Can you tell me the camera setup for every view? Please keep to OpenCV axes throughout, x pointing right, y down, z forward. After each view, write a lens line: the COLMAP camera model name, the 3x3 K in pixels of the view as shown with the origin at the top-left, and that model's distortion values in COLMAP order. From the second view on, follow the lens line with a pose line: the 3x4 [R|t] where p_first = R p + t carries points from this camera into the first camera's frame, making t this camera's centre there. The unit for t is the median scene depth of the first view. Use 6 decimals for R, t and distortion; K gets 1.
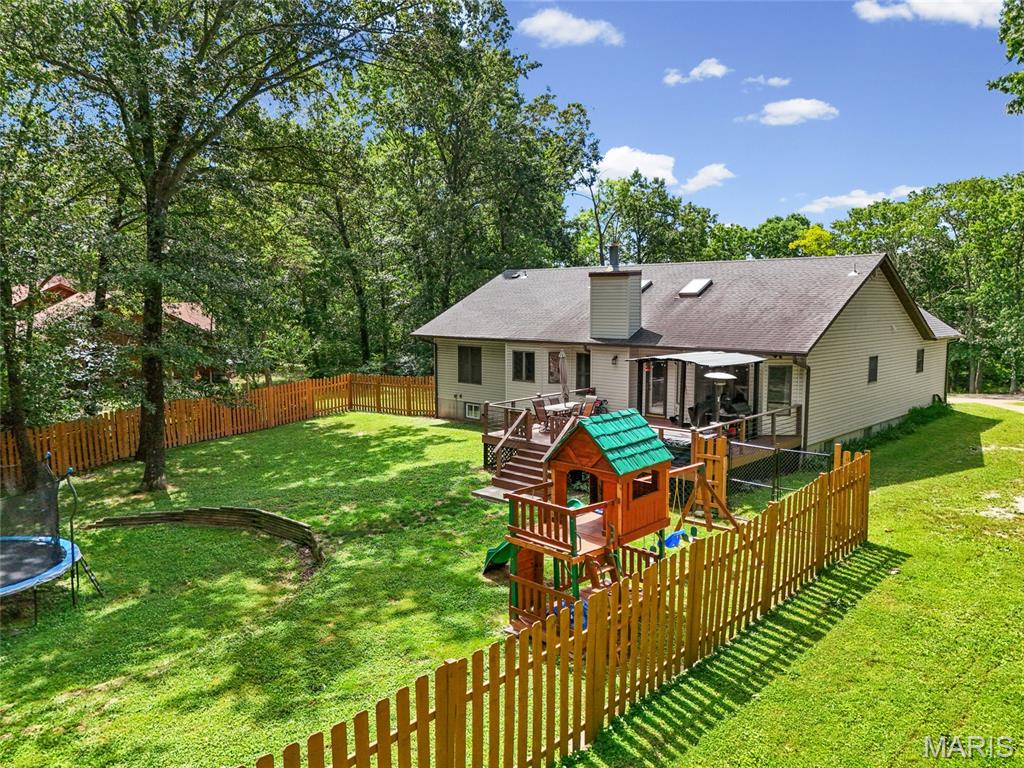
lens RADIAL K [[739.2, 0, 512.0], [0, 739.2, 384.0], [0, 0, 1]] dist [0.062075, -0.046637]
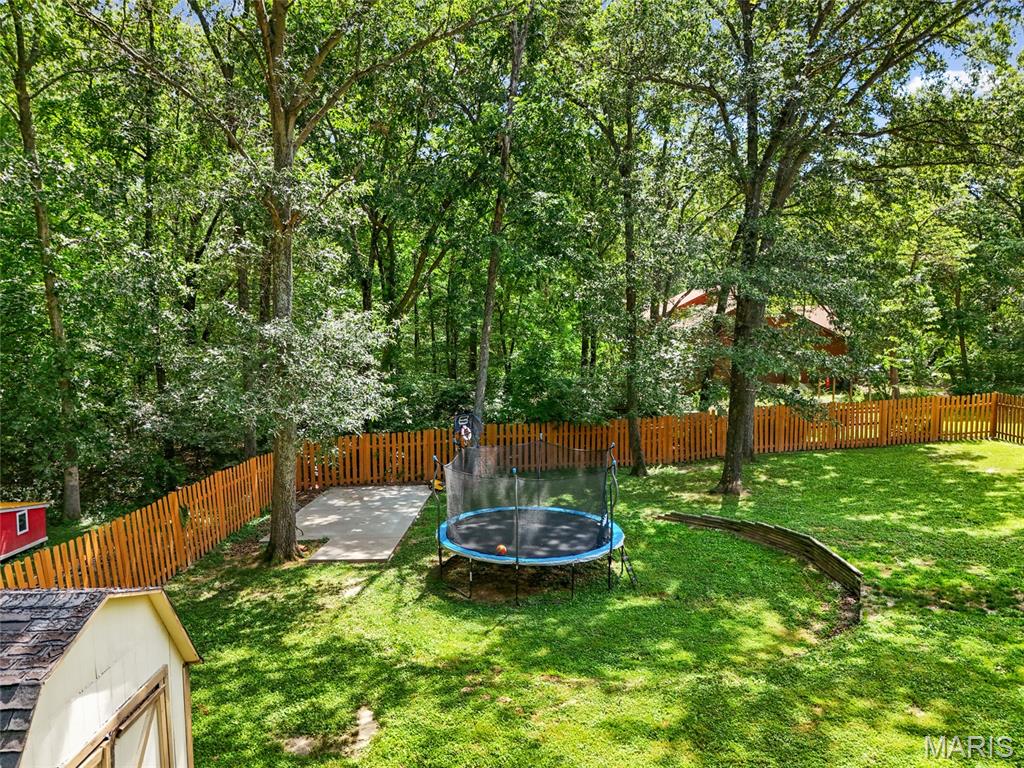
lens RADIAL K [[752.2, 0, 512.0], [0, 752.2, 384.0], [0, 0, 1]] dist [0.003557, 0.001920]
pose [[0.668623, 0.077074, -0.739597, 0.054049], [-0.080958, 0.996247, 0.030631, -0.009722], [0.739182, 0.039396, 0.672353, 0.099520]]
